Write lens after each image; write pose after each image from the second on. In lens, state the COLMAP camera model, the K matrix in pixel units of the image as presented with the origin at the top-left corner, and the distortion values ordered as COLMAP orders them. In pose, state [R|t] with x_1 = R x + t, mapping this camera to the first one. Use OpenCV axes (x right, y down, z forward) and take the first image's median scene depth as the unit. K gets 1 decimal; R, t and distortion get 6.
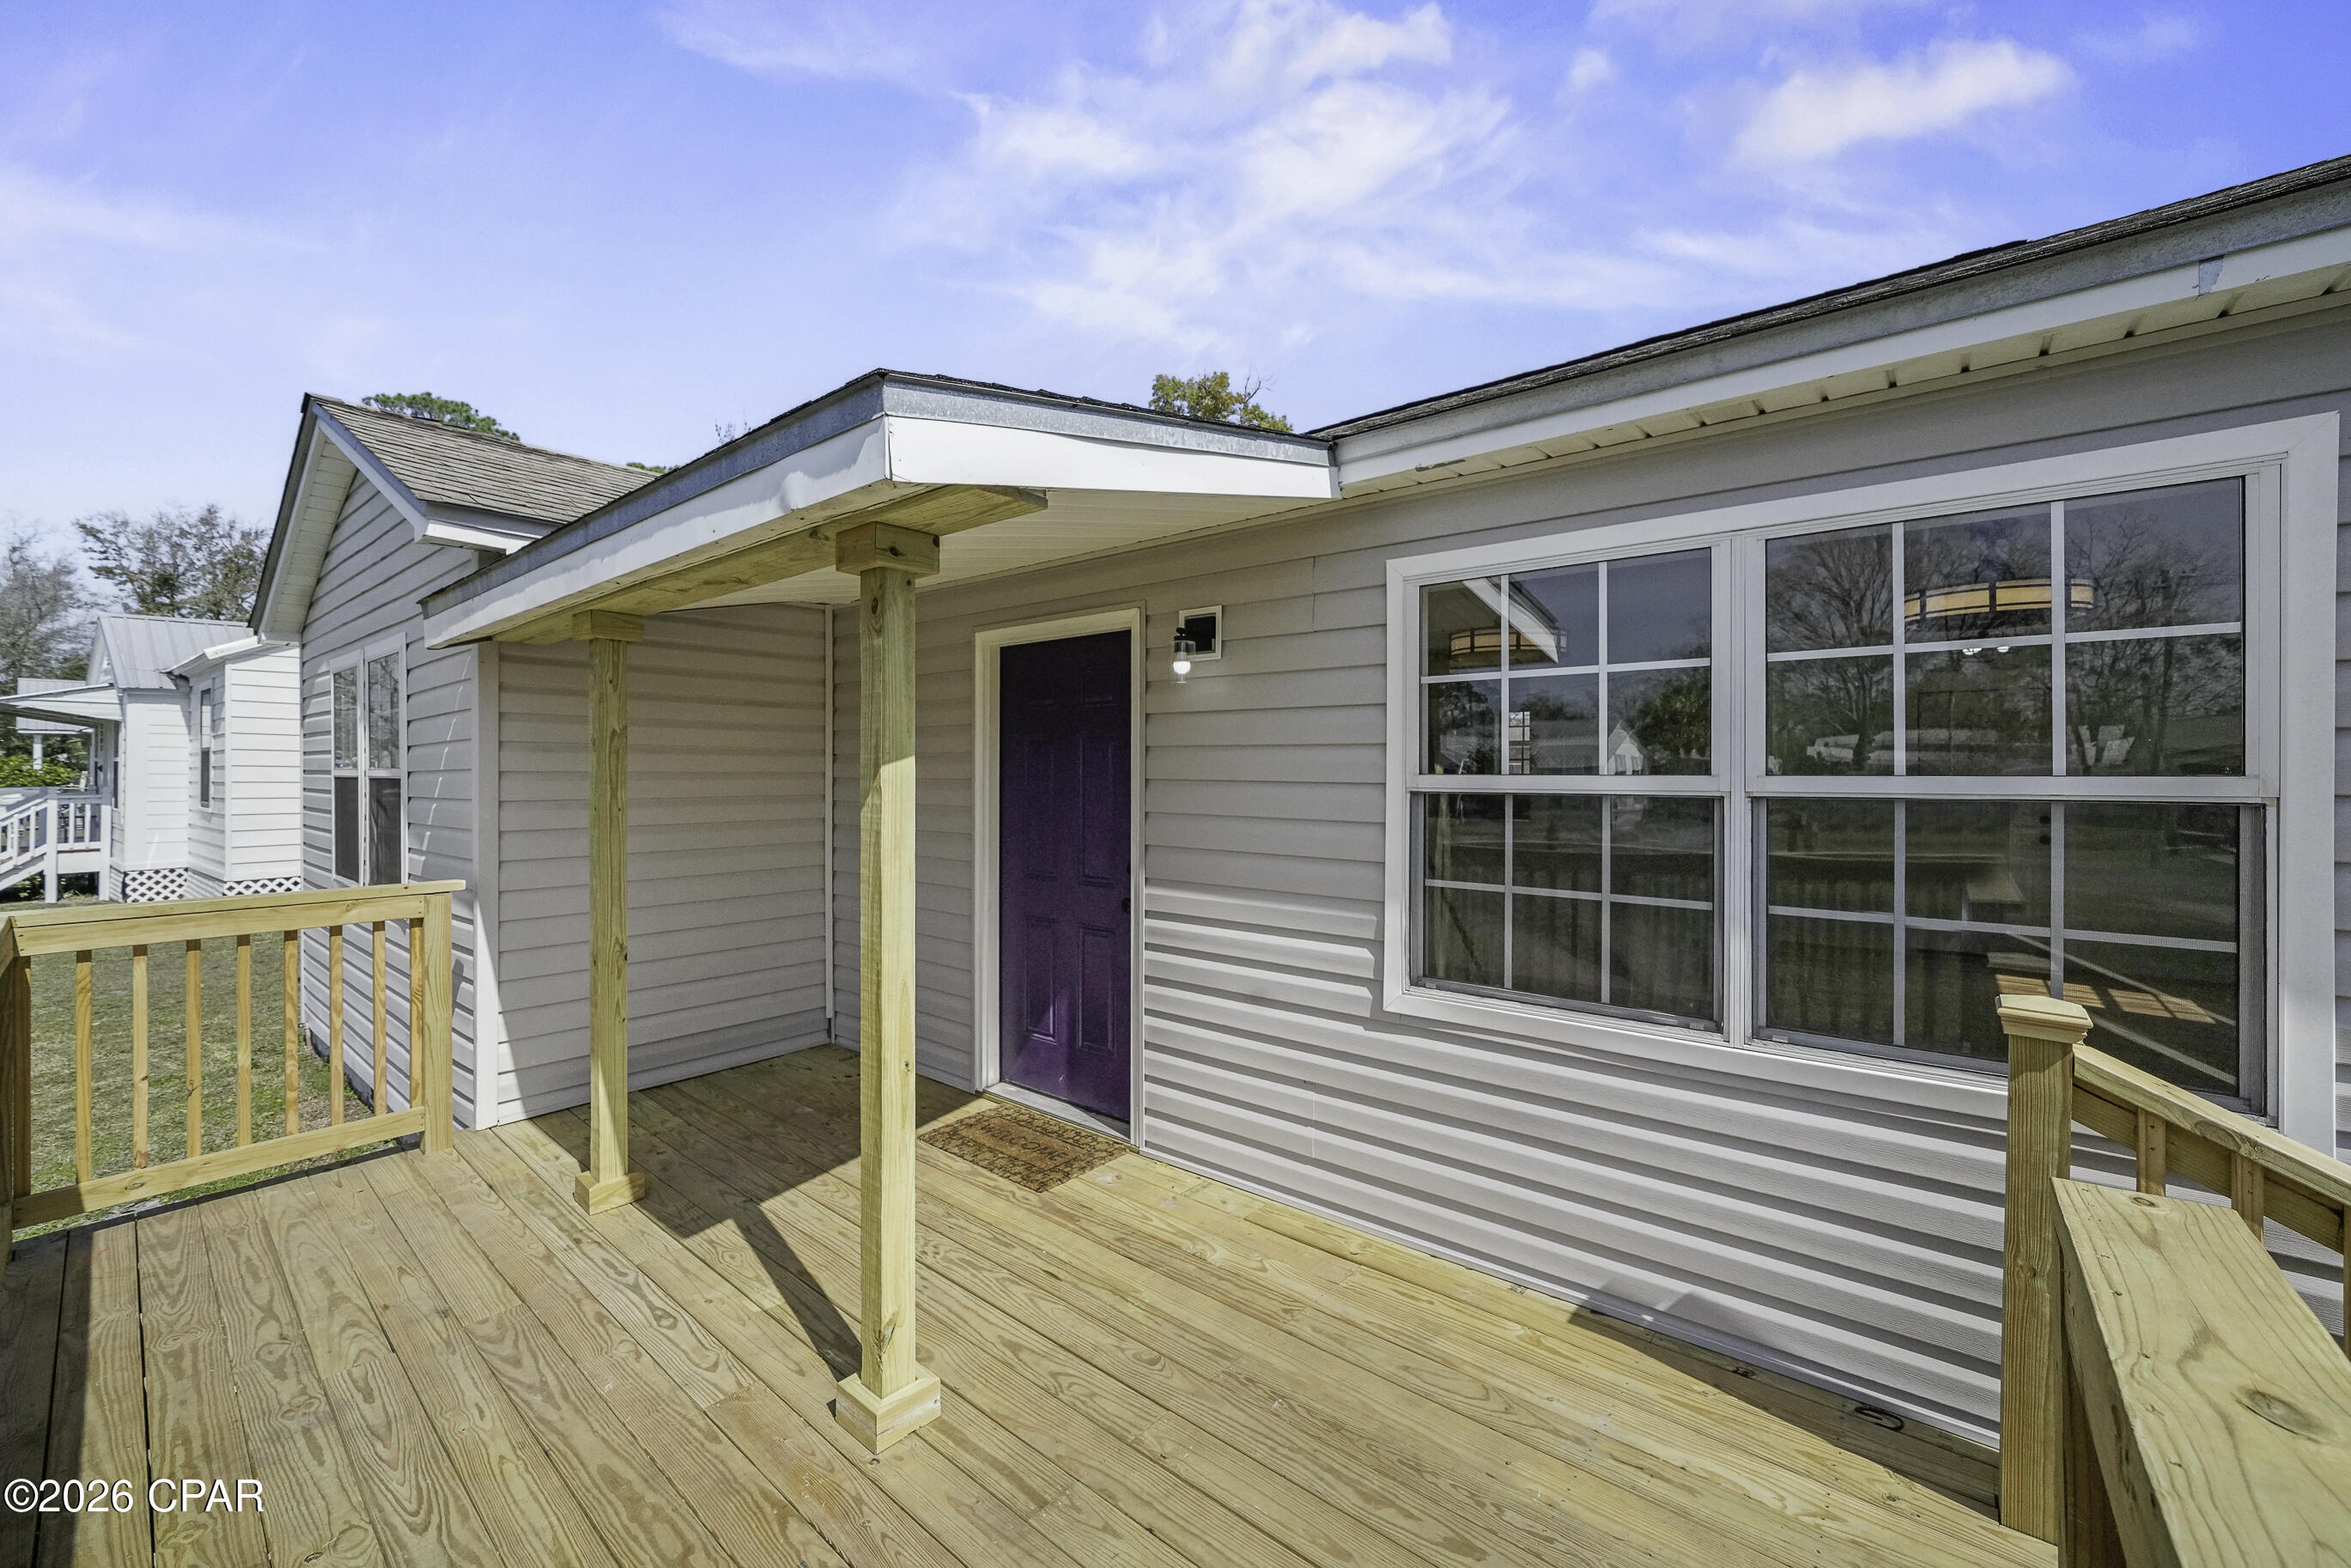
lens RADIAL K [[928.5, 0, 1173.2], [0, 928.5, 773.5], [0, 0, 1]] dist [-0.010529, 0.001916]
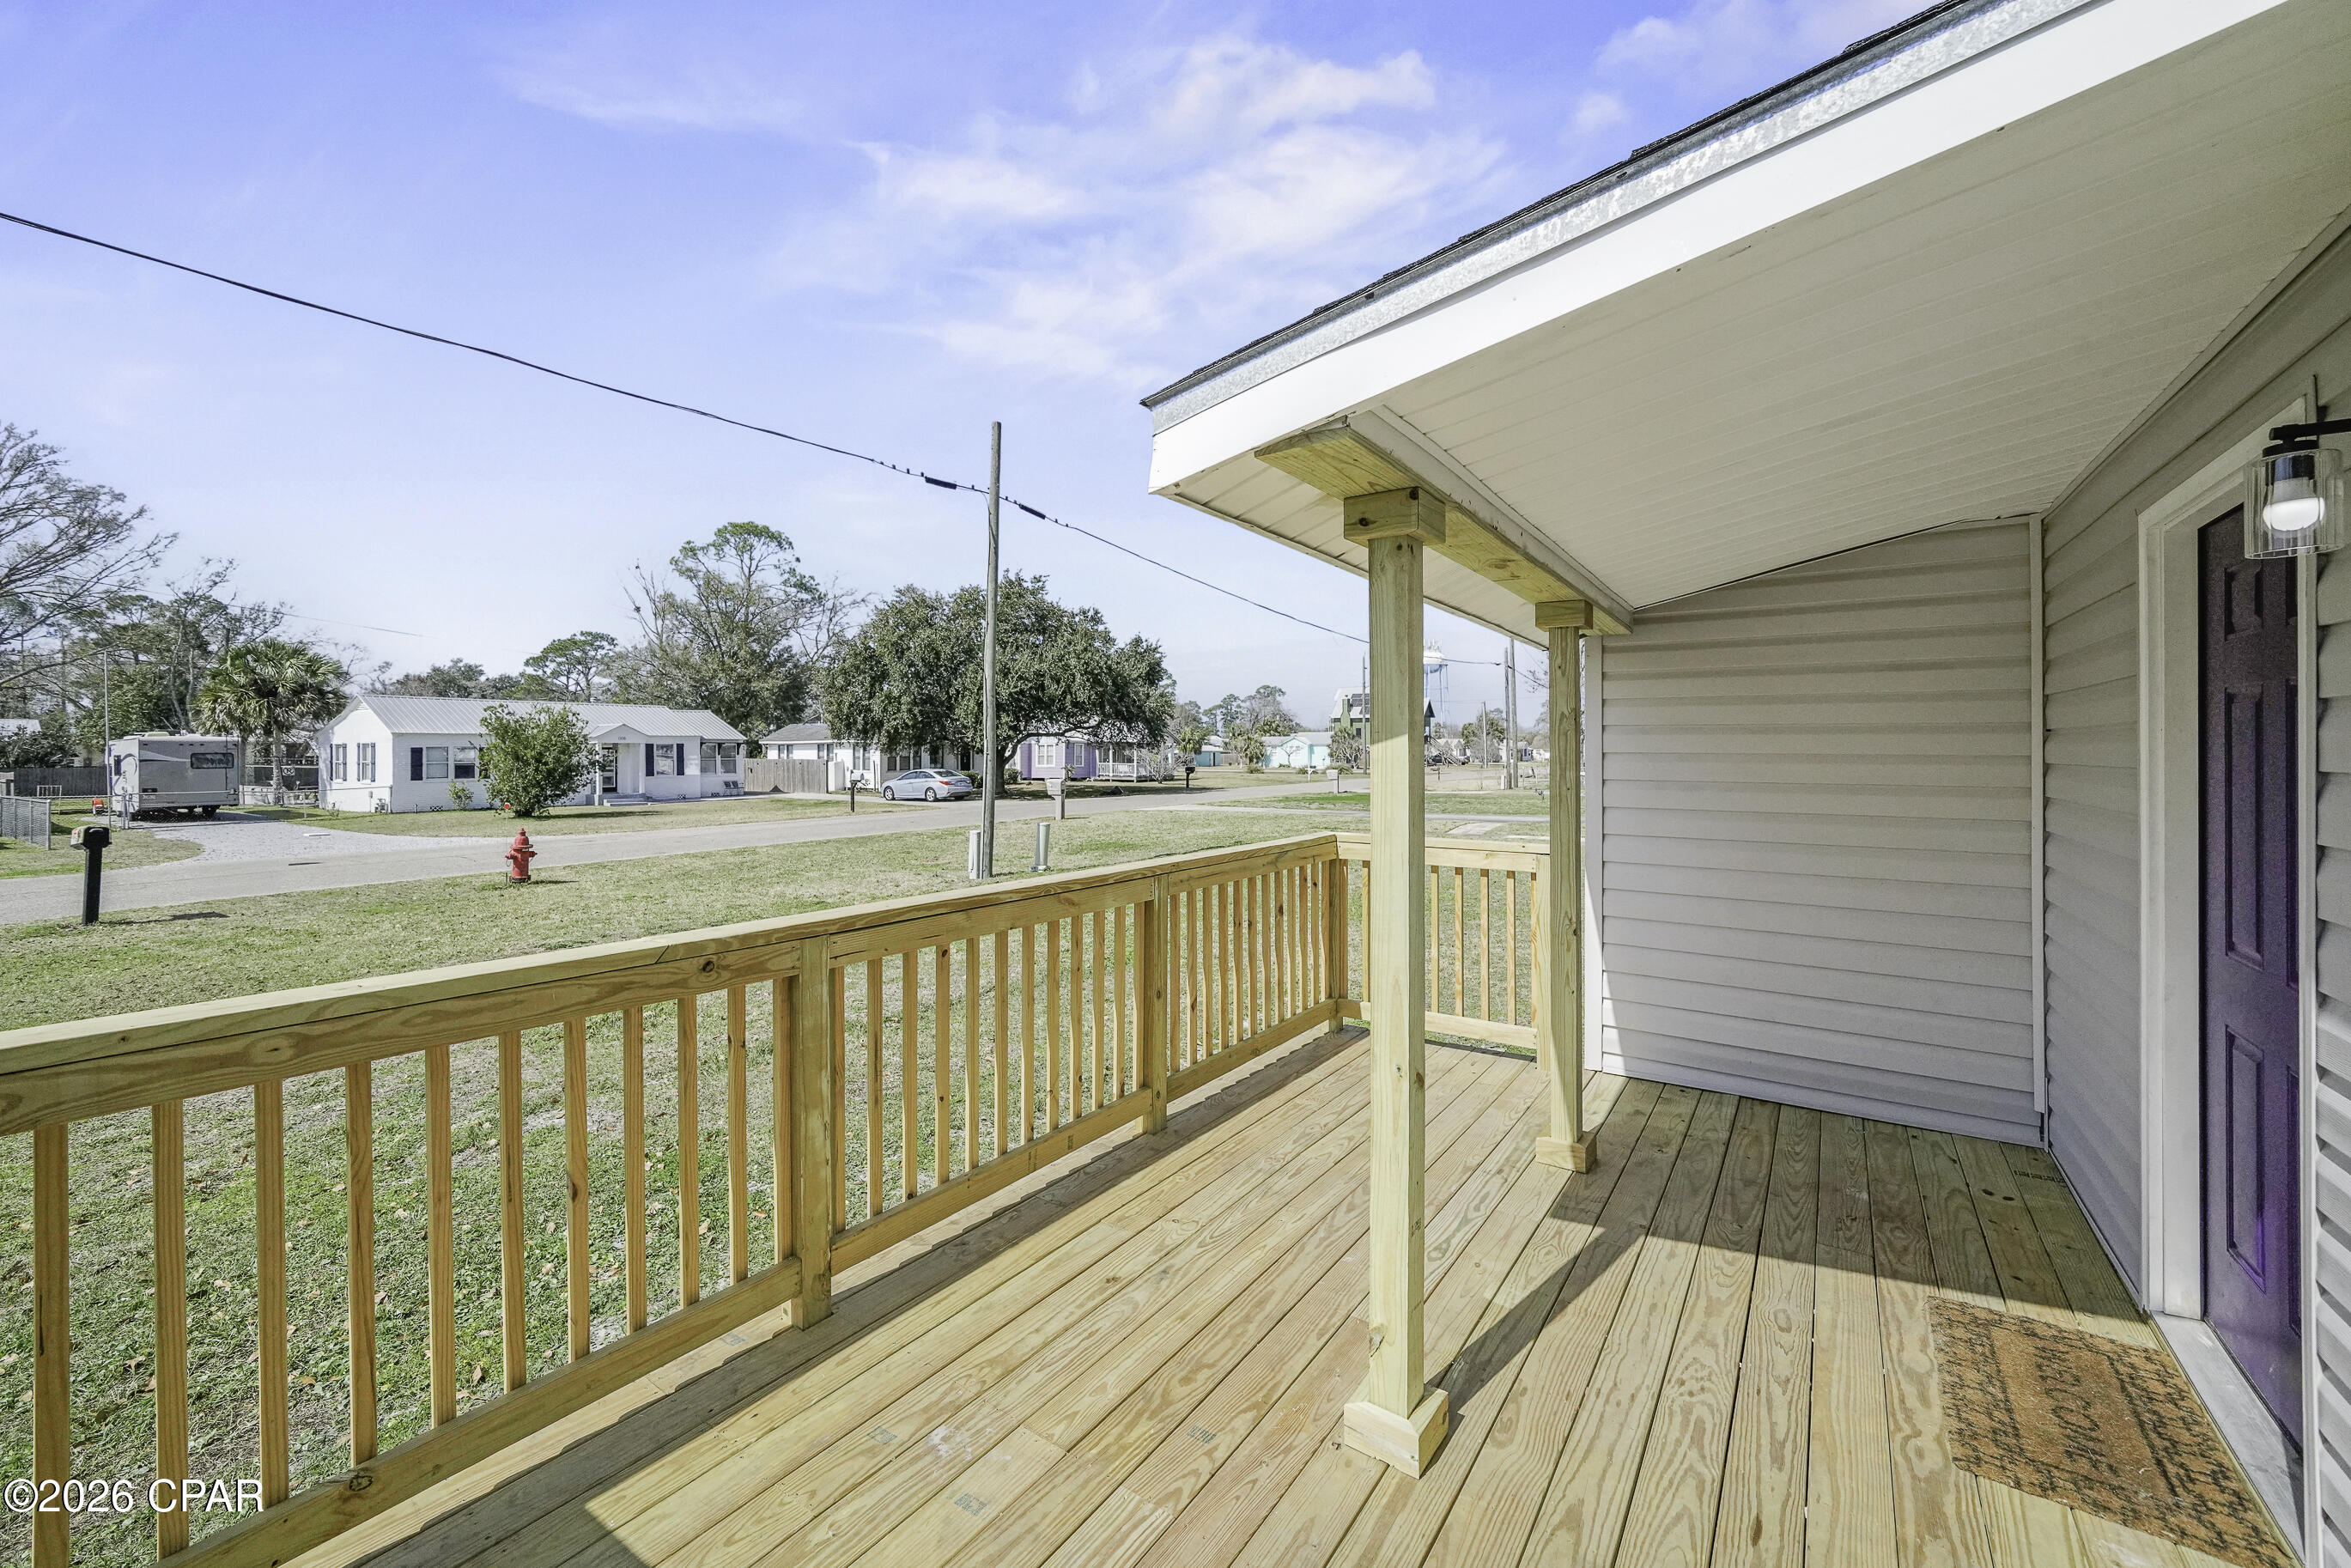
lens RADIAL K [[928.5, 0, 1147.7], [0, 928.5, 751.9], [0, 0, 1]] dist [-0.010529, 0.001916]
pose [[0.083965, 0.002976, -0.996464, 0.336715], [-0.007955, 0.999966, 0.002316, -0.000725], [0.996437, 0.007733, 0.083986, 0.369099]]
